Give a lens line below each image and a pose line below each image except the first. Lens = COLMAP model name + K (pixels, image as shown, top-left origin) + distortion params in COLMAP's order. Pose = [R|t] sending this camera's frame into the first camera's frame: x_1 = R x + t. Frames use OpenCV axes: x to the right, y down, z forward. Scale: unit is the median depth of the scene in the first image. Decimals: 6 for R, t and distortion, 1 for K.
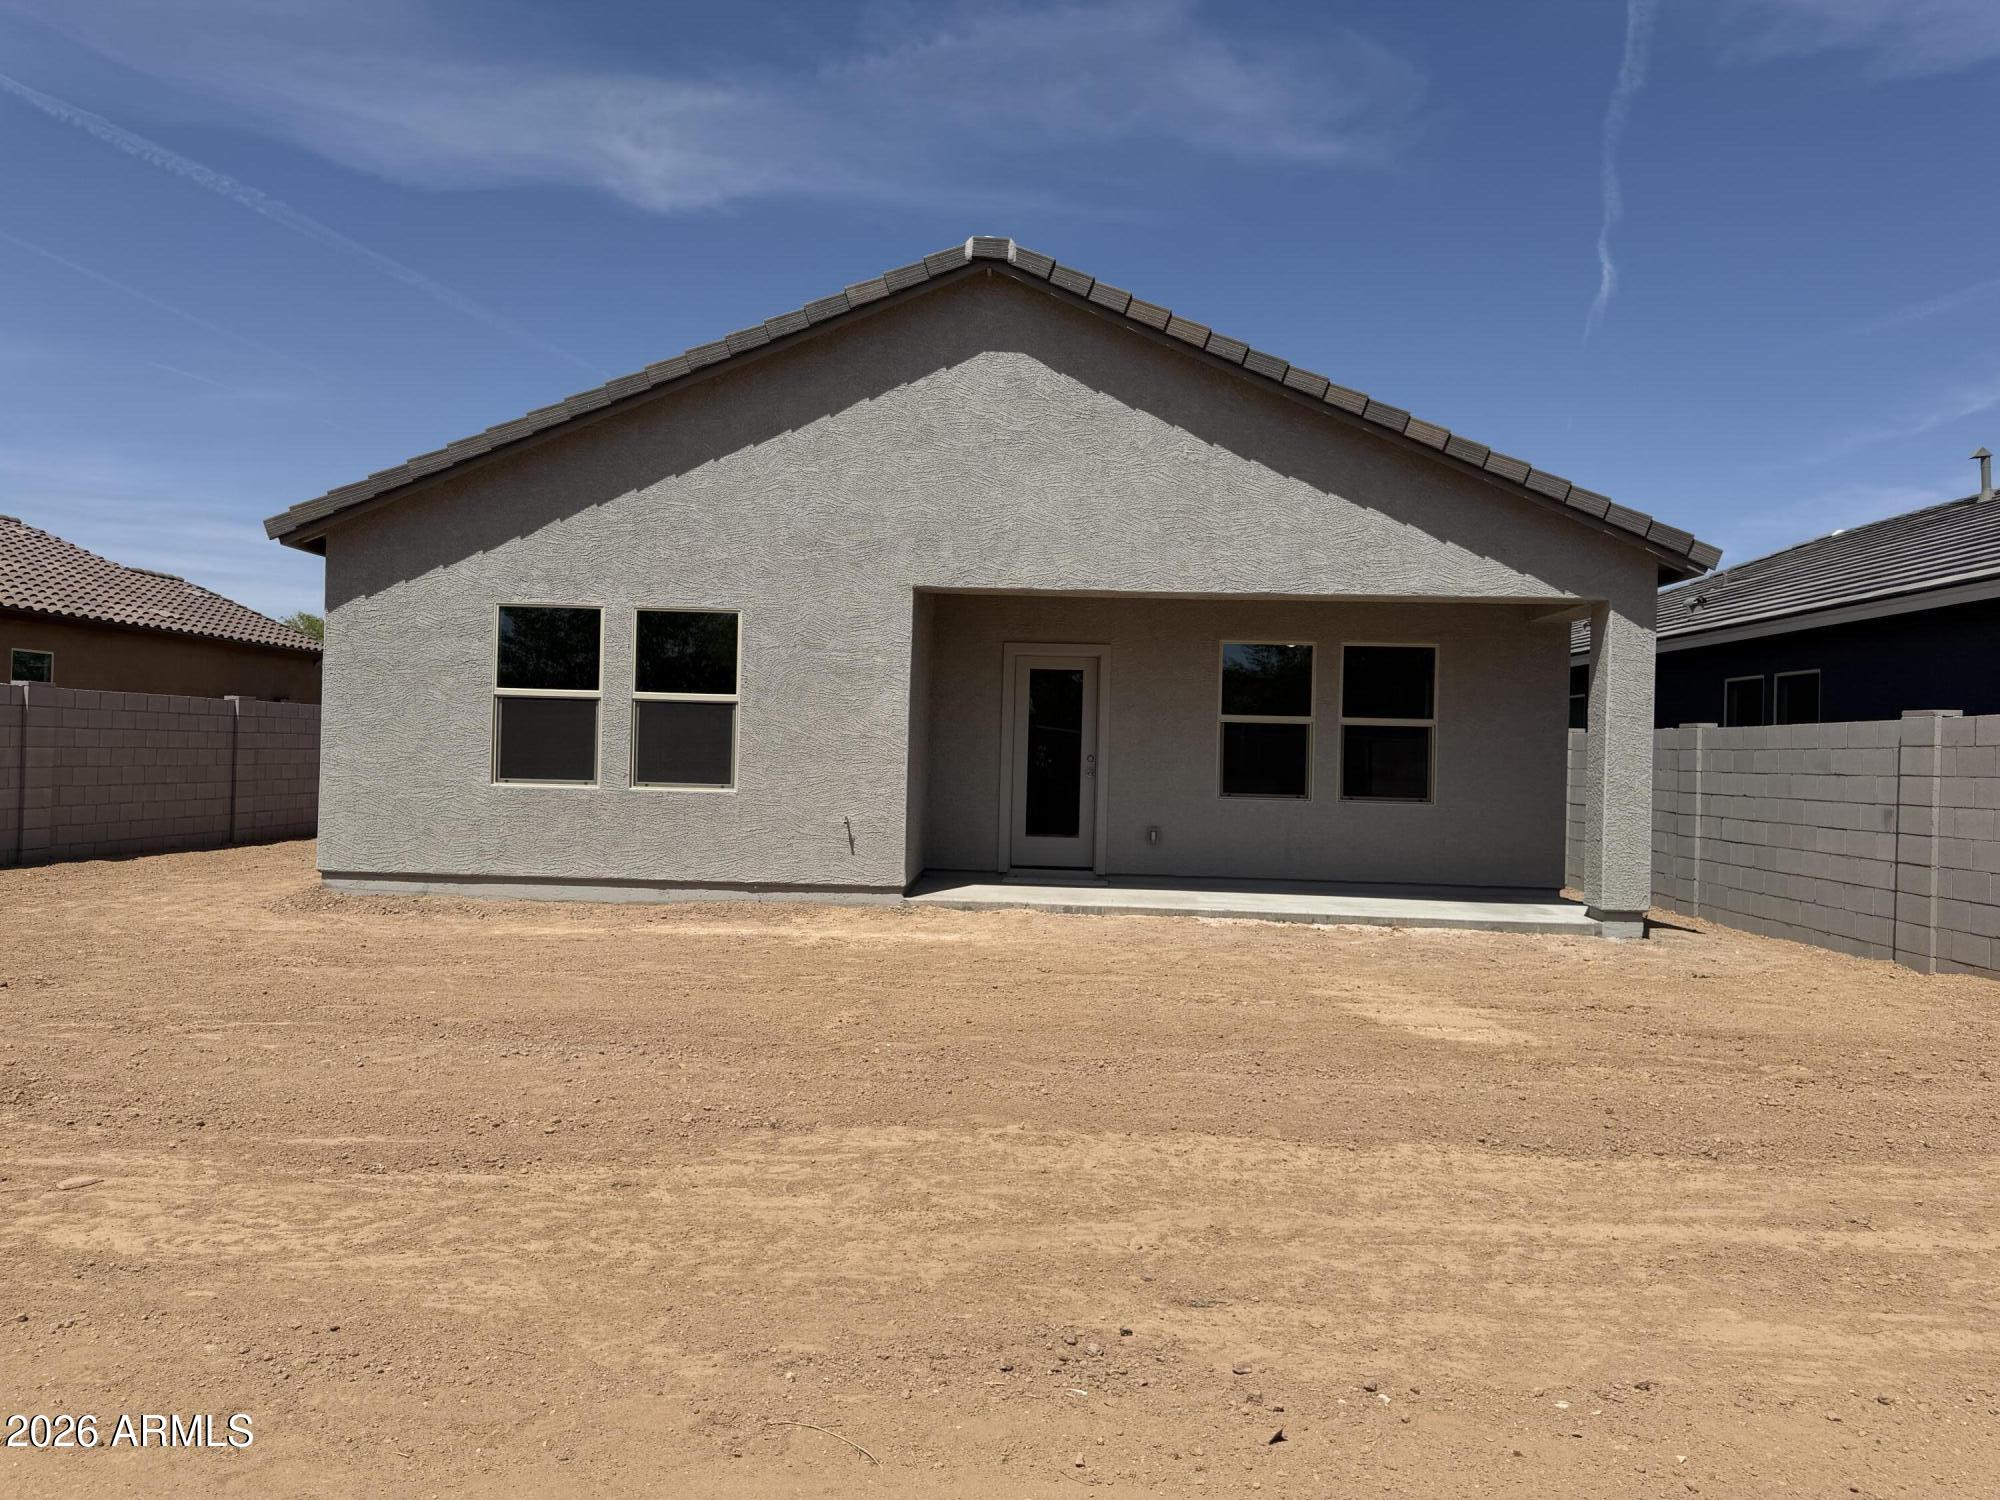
lens RADIAL K [[1430.4, 0, 999.6], [0, 1430.4, 751.6], [0, 0, 1]] dist [0.020166, -0.019173]
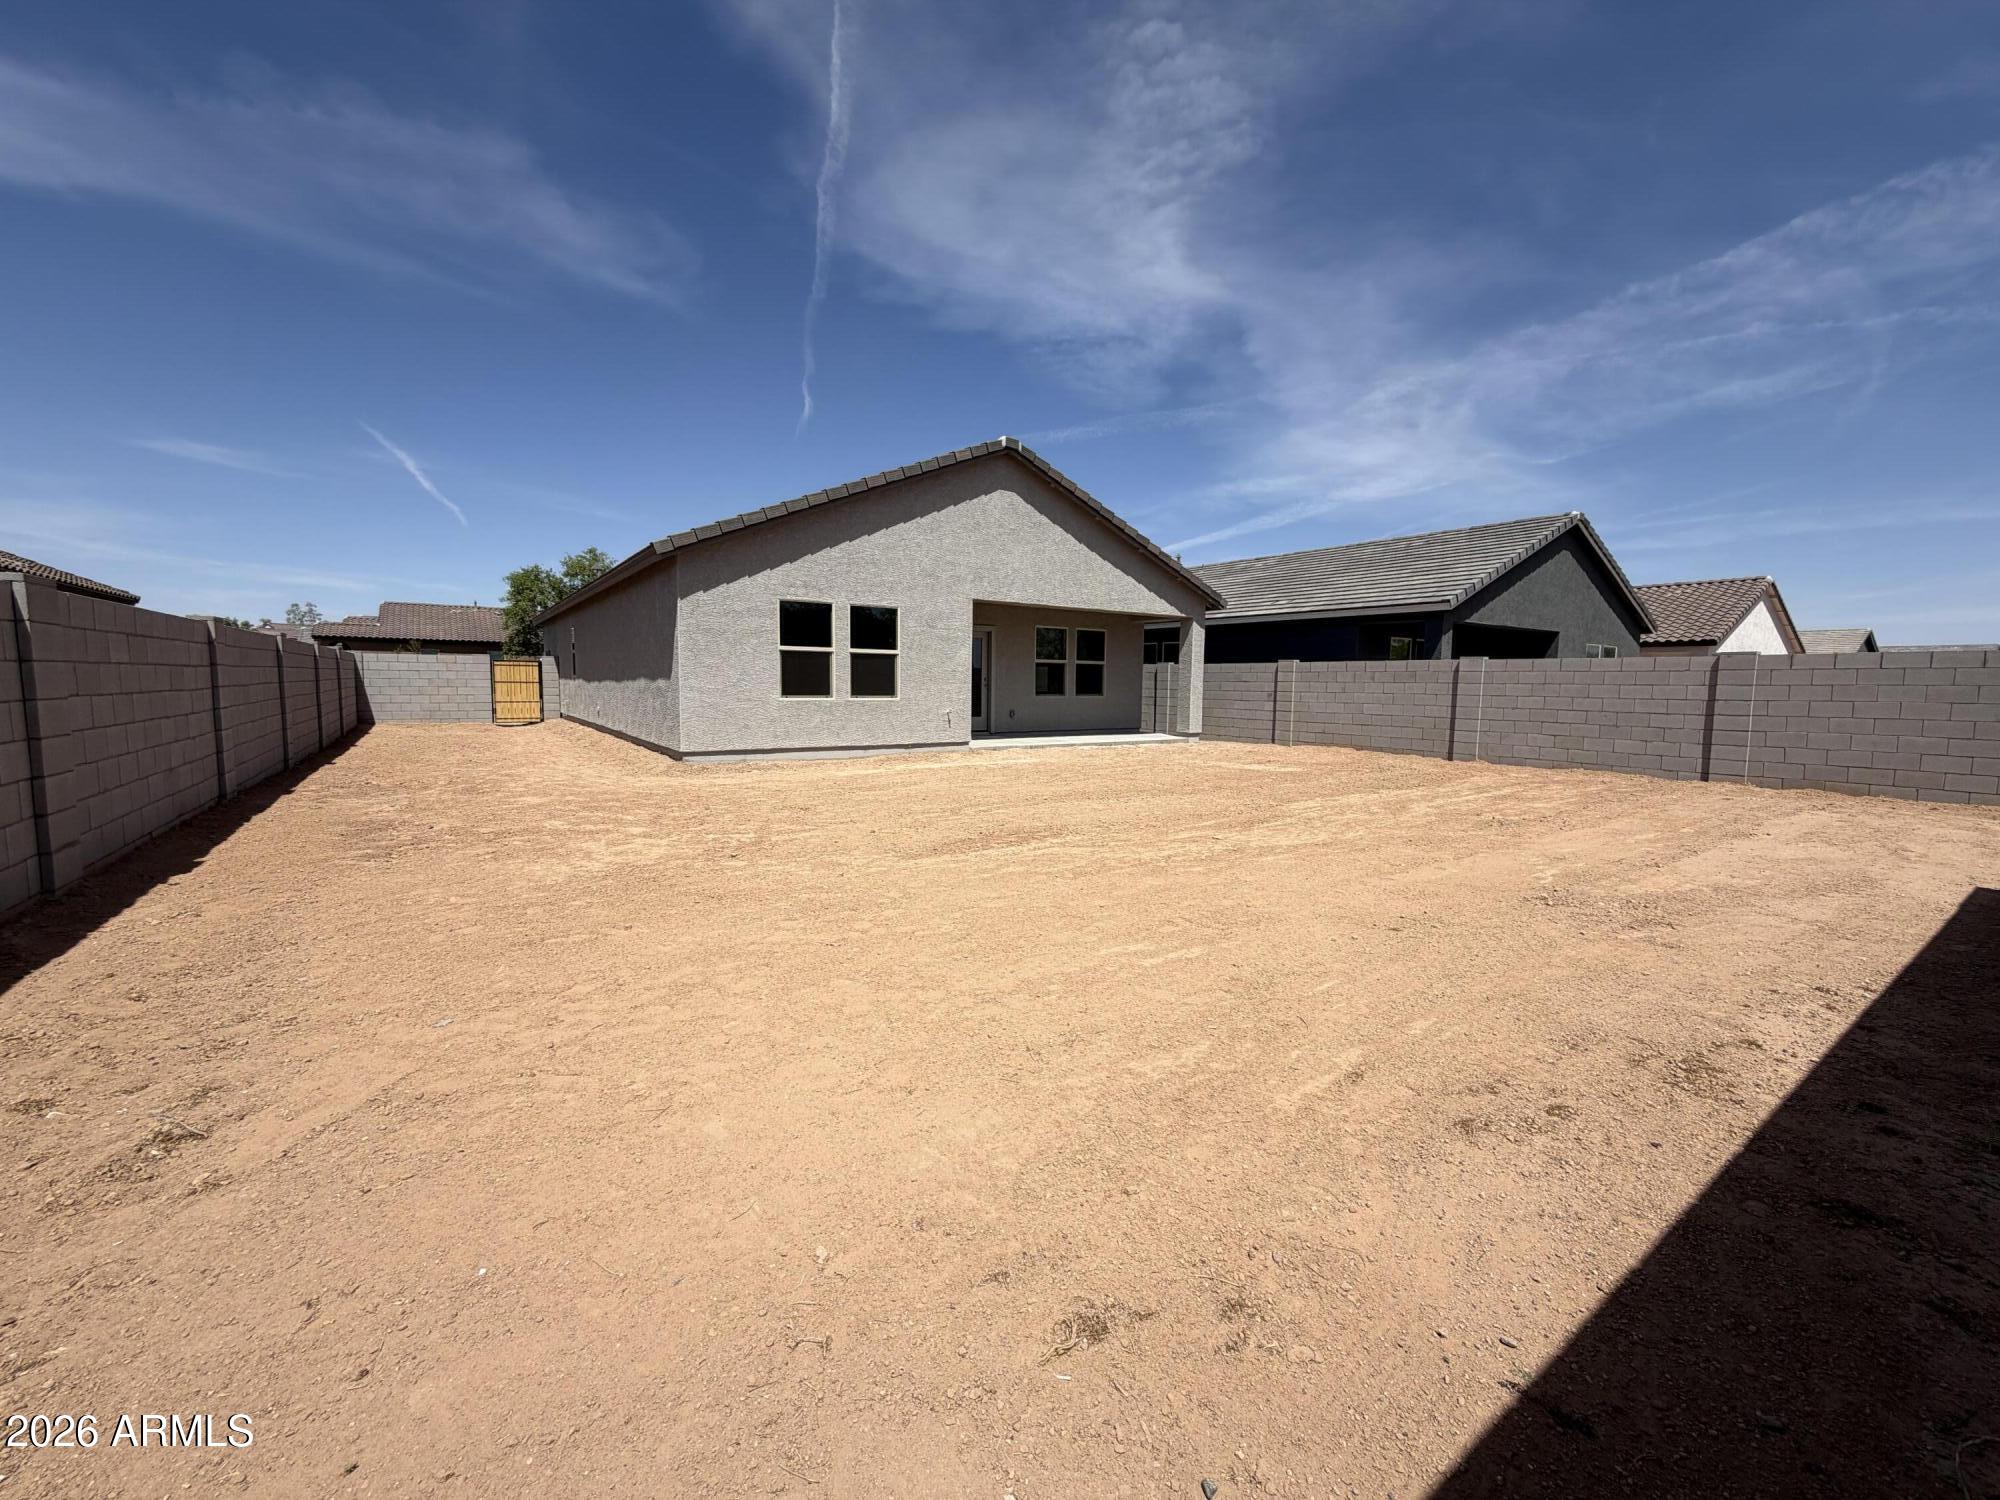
lens RADIAL K [[812.6, 0, 1017.0], [0, 812.6, 755.2], [0, 0, 1]] dist [0.001504, 0.000294]
pose [[0.791643, -0.072241, 0.606699, -0.748109], [0.008002, 0.994126, 0.107932, -0.015315], [-0.610932, -0.080589, 0.787571, -0.004159]]
